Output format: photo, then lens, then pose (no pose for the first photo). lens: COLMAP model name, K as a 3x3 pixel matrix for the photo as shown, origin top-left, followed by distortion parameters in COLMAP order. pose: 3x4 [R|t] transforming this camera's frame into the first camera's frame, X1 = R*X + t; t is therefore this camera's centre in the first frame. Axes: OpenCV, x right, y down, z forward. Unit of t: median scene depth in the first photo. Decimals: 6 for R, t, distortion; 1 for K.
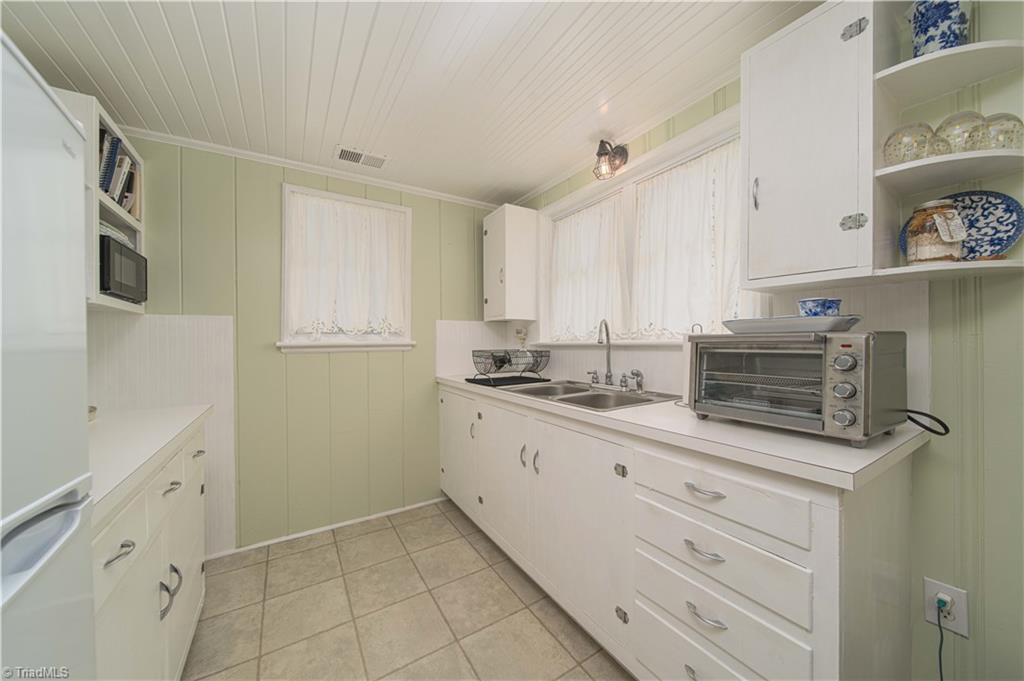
lens RADIAL K [[362.3, 0, 515.4], [0, 362.3, 340.4], [0, 0, 1]] dist [-0.002240, -0.000267]
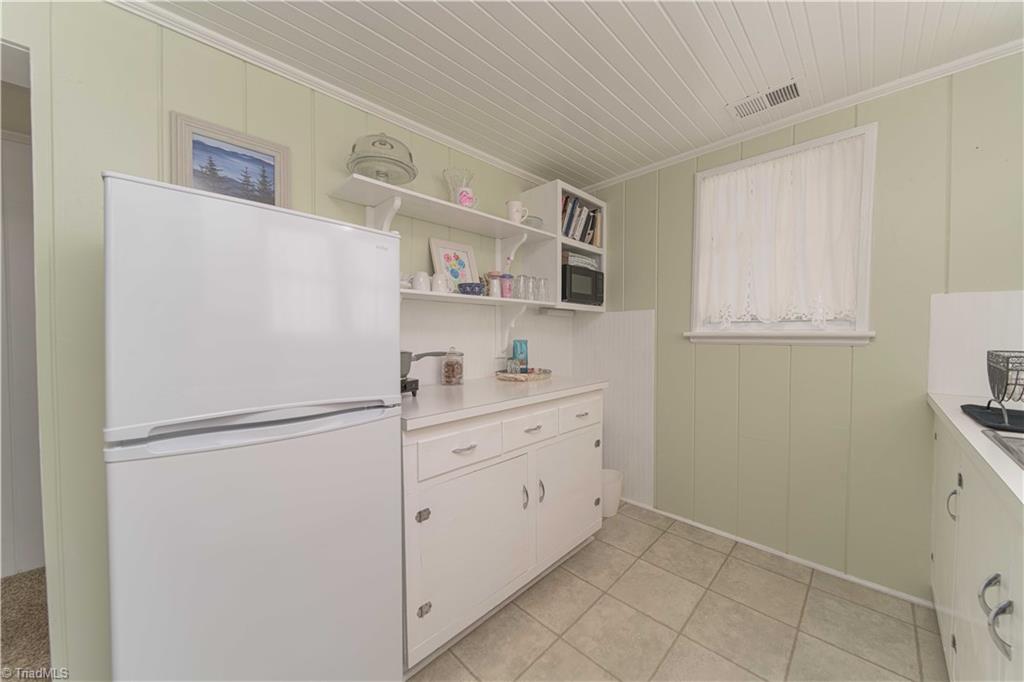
lens RADIAL K [[362.3, 0, 510.8], [0, 362.3, 341.6], [0, 0, 1]] dist [-0.002240, -0.000267]
pose [[0.219747, 0.029819, -0.975101, 0.272819], [0.003769, 0.999499, 0.031415, -0.002751], [0.975550, -0.010578, 0.219525, 0.312343]]
